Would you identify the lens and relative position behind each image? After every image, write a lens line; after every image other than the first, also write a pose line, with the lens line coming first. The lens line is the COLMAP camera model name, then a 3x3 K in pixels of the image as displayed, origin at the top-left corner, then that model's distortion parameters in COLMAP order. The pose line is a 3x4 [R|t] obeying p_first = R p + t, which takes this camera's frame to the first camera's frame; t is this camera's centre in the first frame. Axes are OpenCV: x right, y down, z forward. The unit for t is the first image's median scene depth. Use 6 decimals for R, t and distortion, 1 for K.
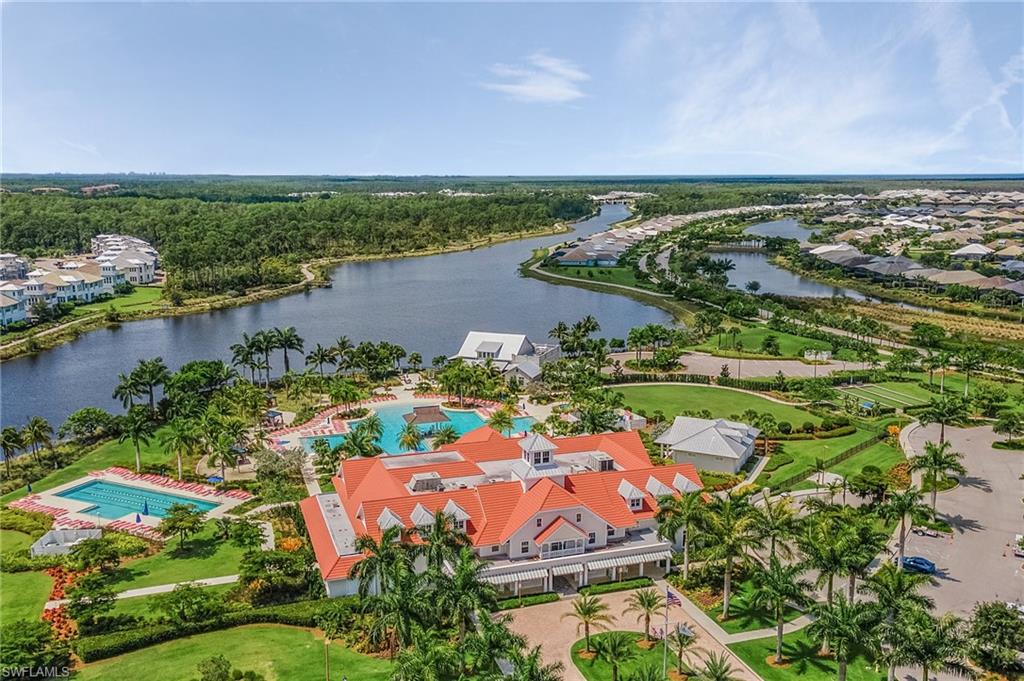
lens RADIAL K [[859.0, 0, 509.8], [0, 859.0, 339.6], [0, 0, 1]] dist [0.026792, -0.001187]
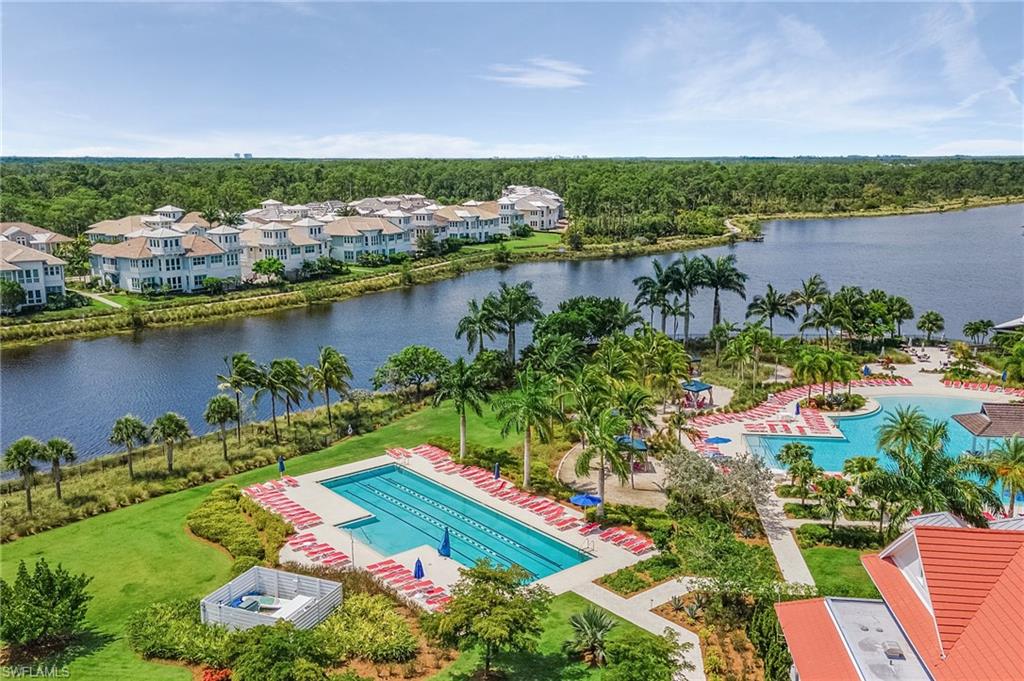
lens RADIAL K [[859.0, 0, 511.4], [0, 859.0, 341.6], [0, 0, 1]] dist [0.026792, -0.001187]
pose [[0.895725, 0.079128, -0.437510, -0.124454], [-0.072460, 0.996860, 0.031942, 0.043026], [0.438663, 0.003091, 0.898646, 0.391152]]
